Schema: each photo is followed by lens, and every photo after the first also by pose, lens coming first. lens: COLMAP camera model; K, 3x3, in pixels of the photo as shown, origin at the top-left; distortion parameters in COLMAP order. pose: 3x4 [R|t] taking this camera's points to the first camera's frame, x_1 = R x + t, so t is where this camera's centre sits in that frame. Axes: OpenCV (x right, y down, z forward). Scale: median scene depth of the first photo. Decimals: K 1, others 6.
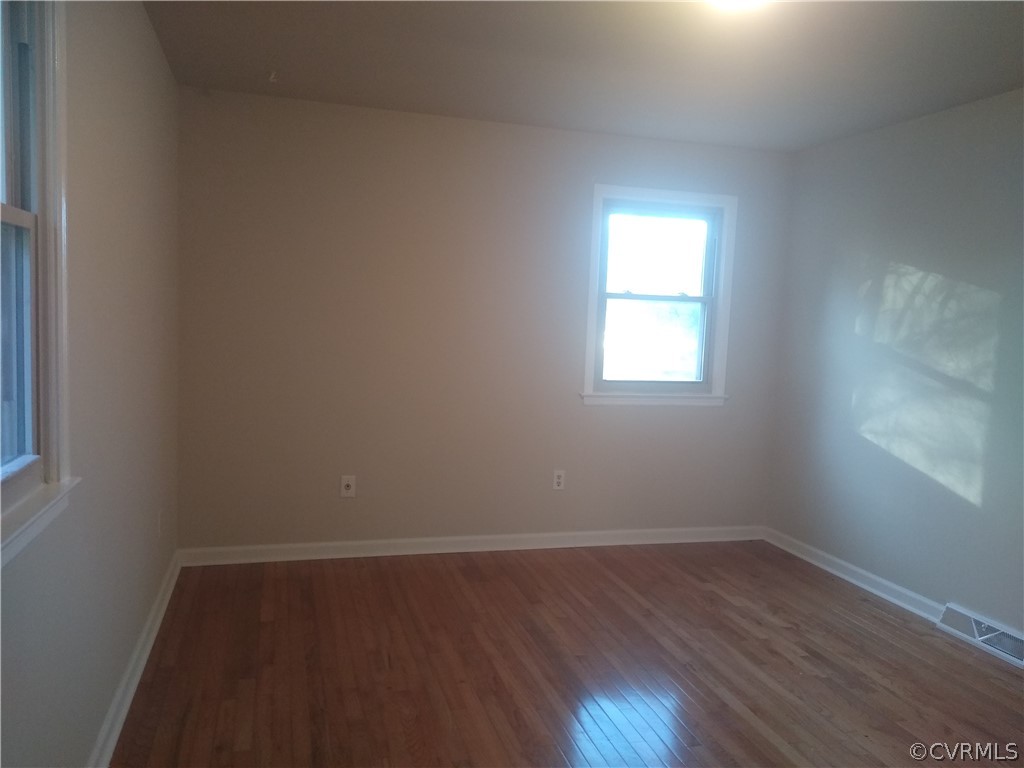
lens RADIAL K [[794.5, 0, 512.0], [0, 794.5, 384.0], [0, 0, 1]] dist [0.084386, -0.145755]
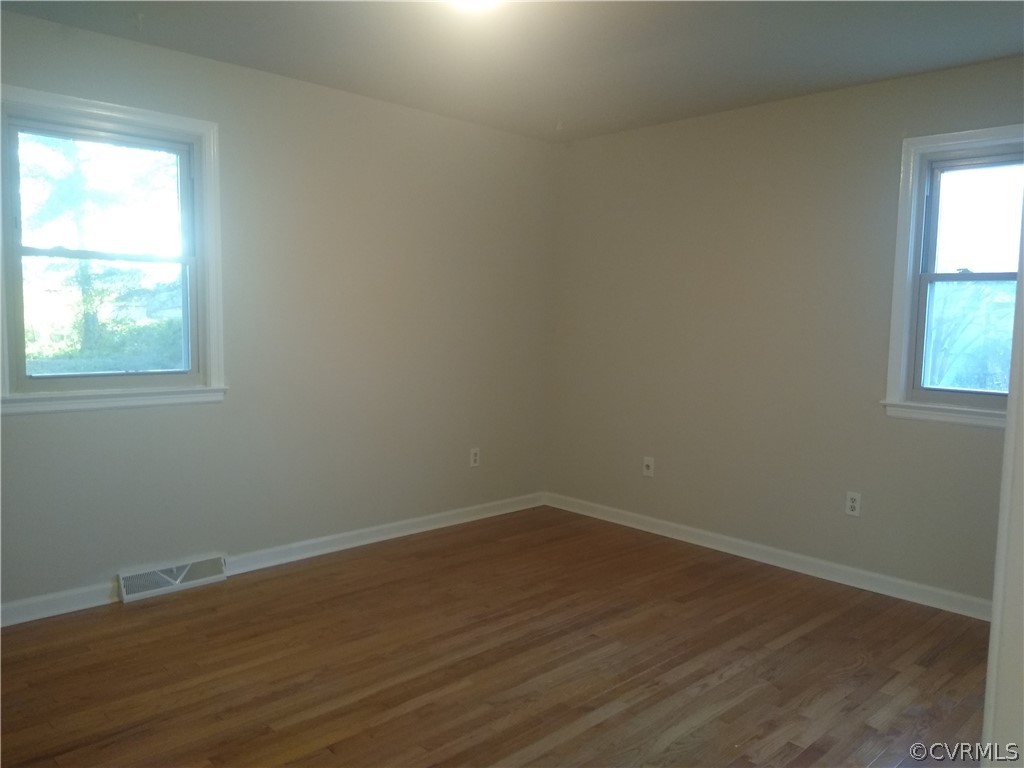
lens RADIAL K [[794.5, 0, 512.0], [0, 794.5, 384.0], [0, 0, 1]] dist [0.084386, -0.145755]
pose [[0.456977, 0.046797, -0.888246, 0.750702], [-0.078974, 0.996806, 0.011887, 0.017048], [0.885965, 0.064716, 0.459213, 0.347237]]
